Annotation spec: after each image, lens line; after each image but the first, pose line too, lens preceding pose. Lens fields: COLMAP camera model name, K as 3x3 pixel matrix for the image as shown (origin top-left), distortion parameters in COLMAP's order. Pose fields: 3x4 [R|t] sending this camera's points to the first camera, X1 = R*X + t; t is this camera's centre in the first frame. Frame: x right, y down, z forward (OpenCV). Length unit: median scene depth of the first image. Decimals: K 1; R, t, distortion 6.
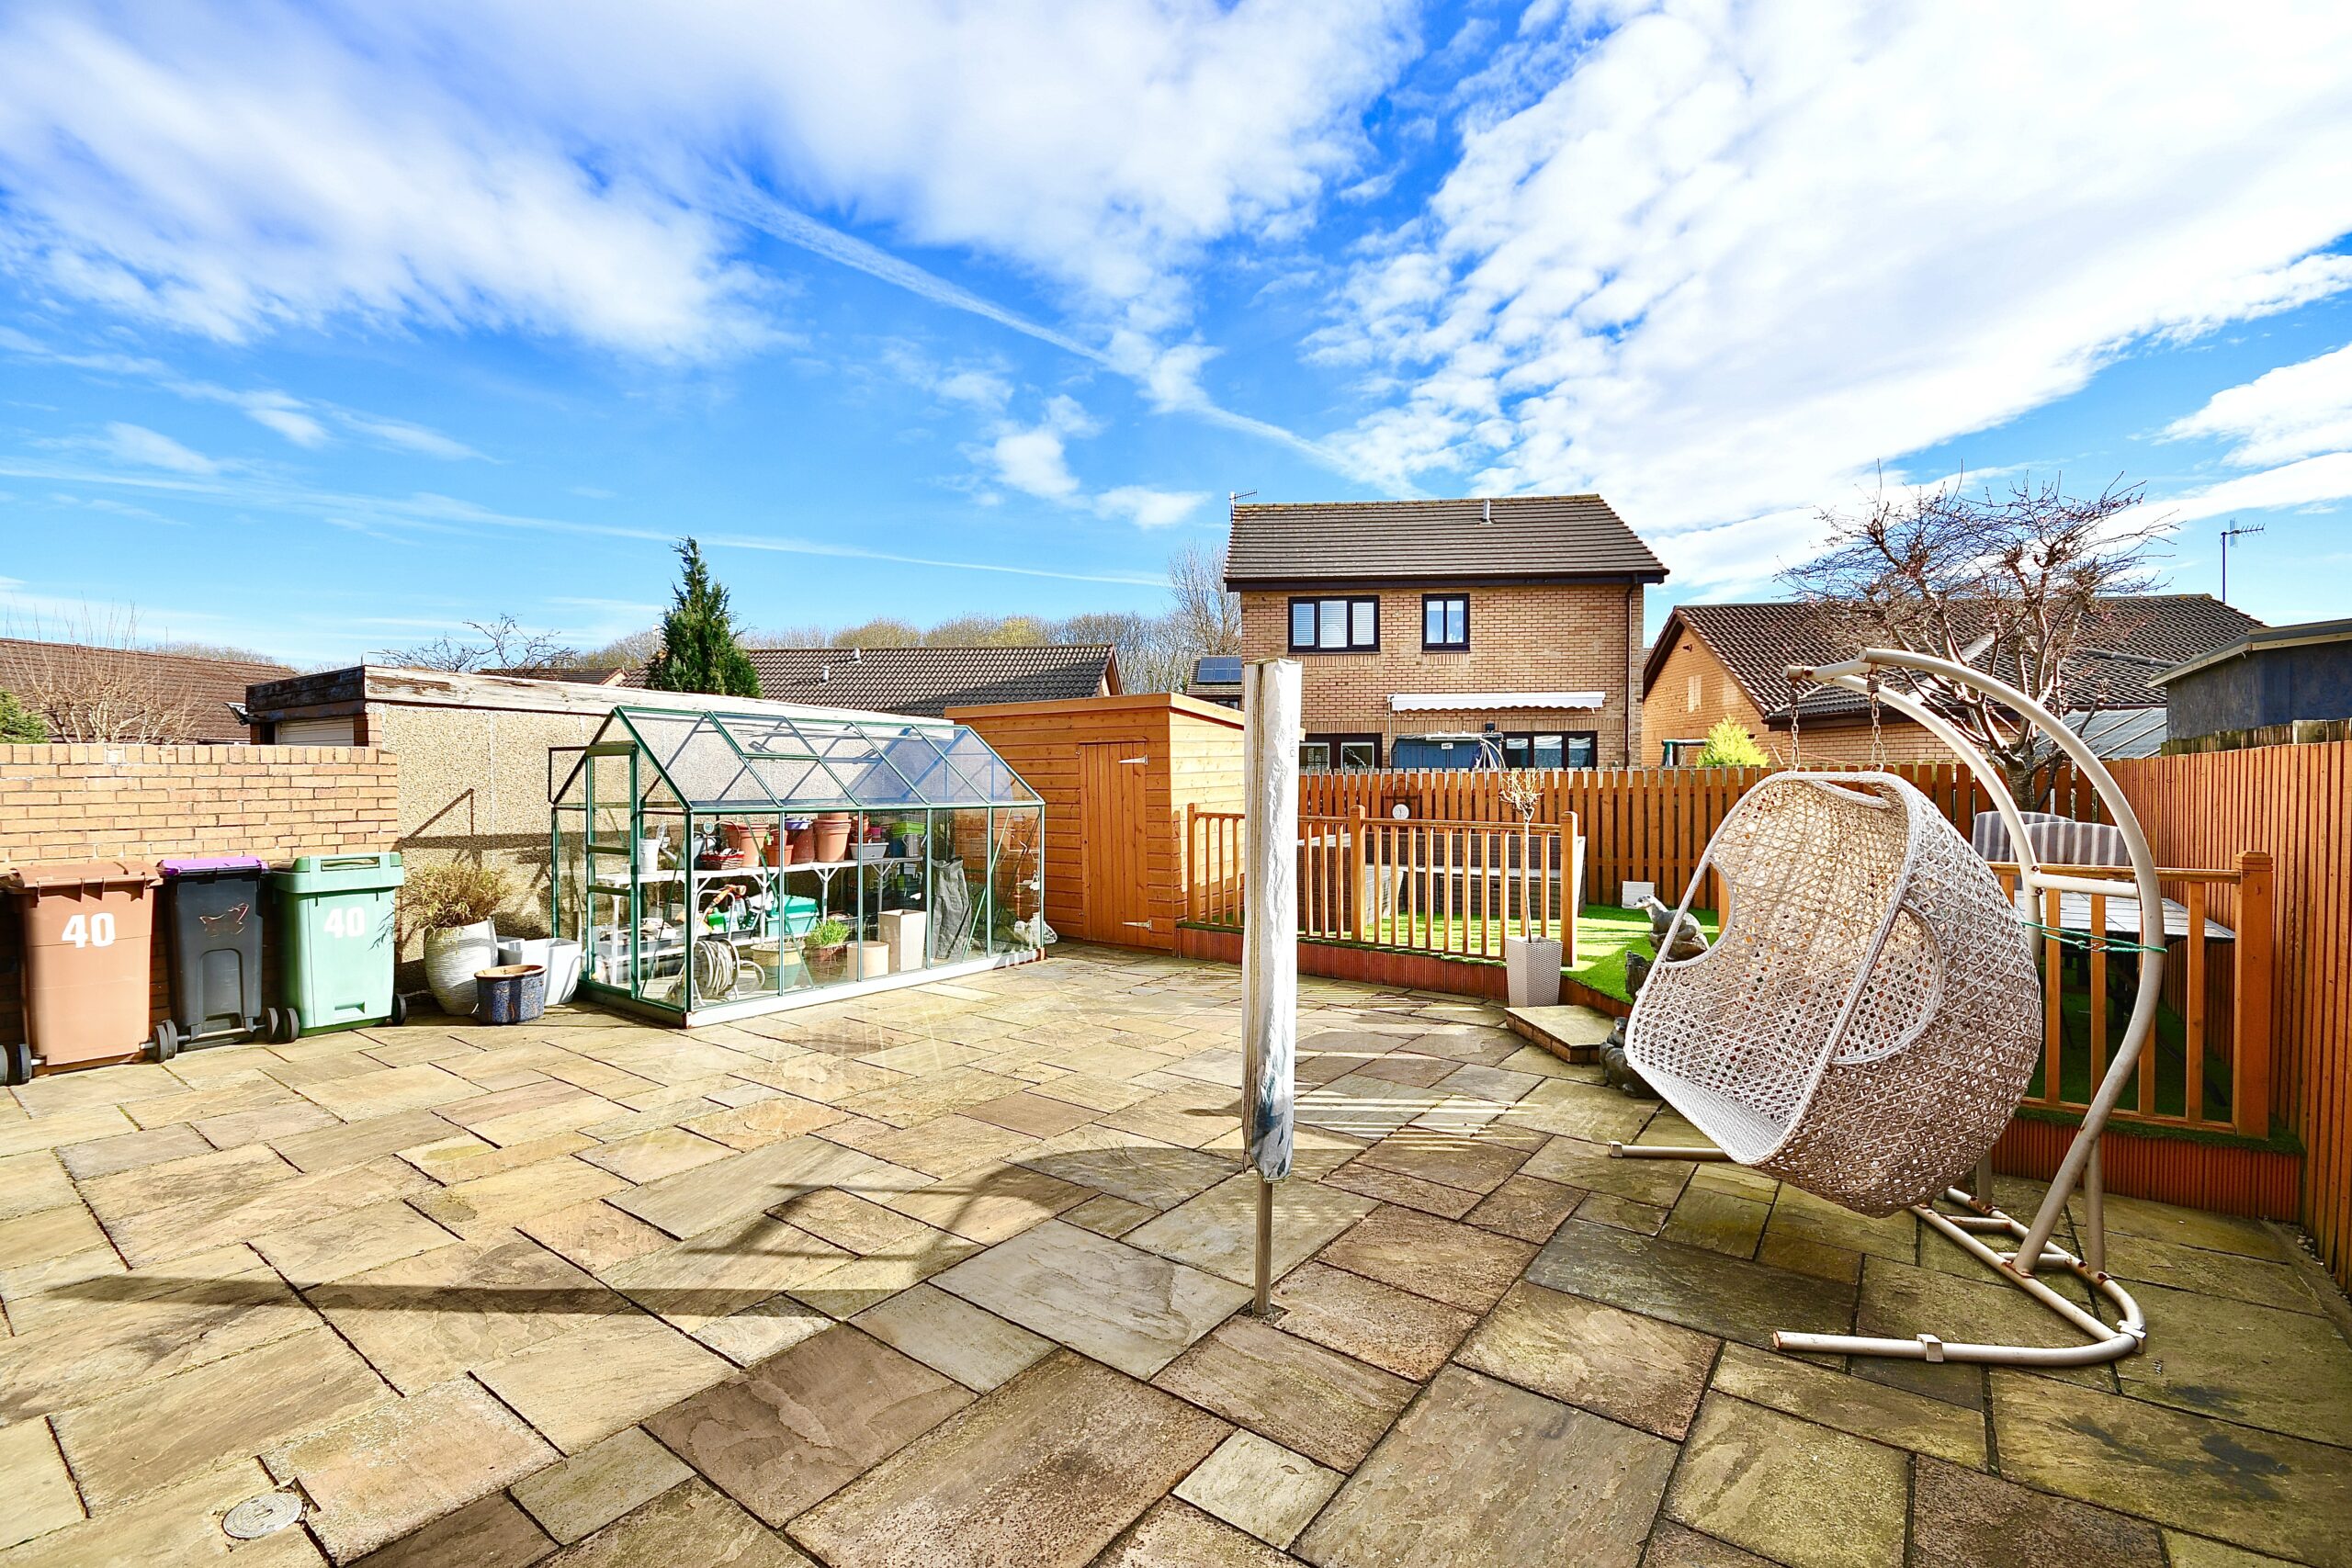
lens RADIAL K [[1042.9, 0, 1176.0], [0, 1042.9, 784.0], [0, 0, 1]] dist [-0.001284, -0.000031]
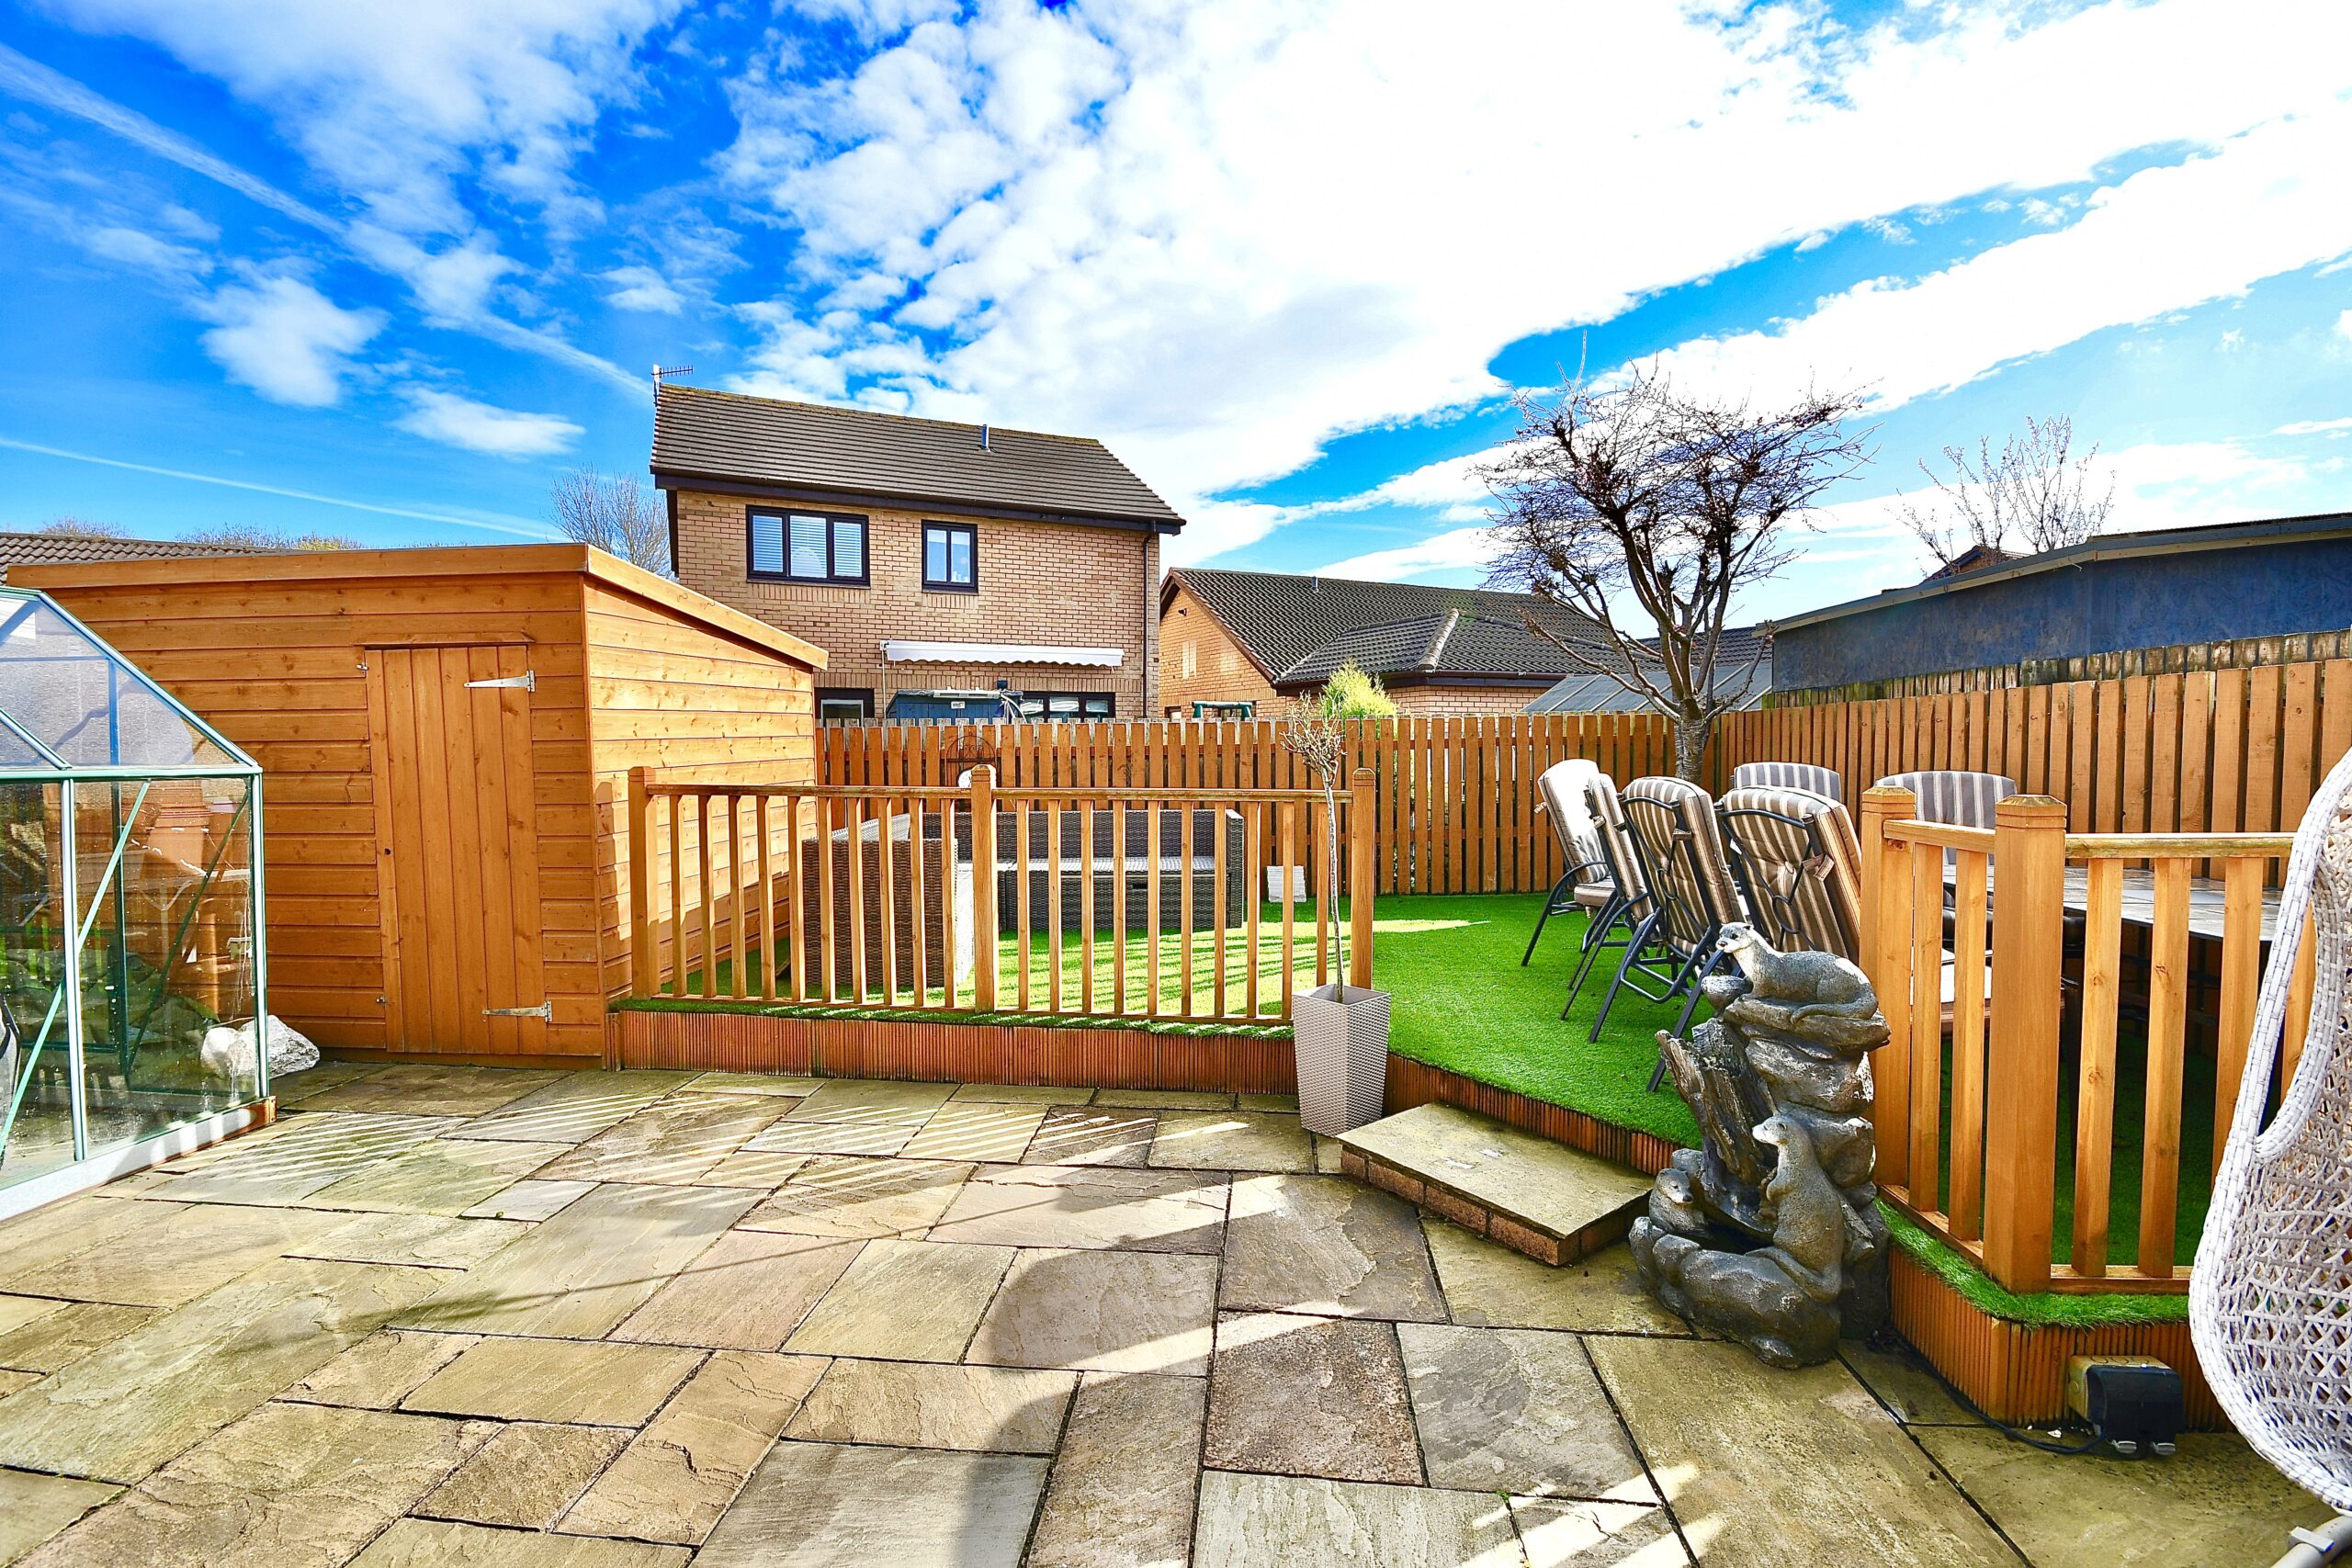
lens RADIAL K [[1042.9, 0, 1176.0], [0, 1042.9, 784.0], [0, 0, 1]] dist [-0.001284, -0.000031]
pose [[0.864262, -0.018291, 0.502710, -0.013171], [0.007233, 0.999687, 0.023938, 0.015217], [-0.502990, -0.017053, 0.864124, 0.398770]]
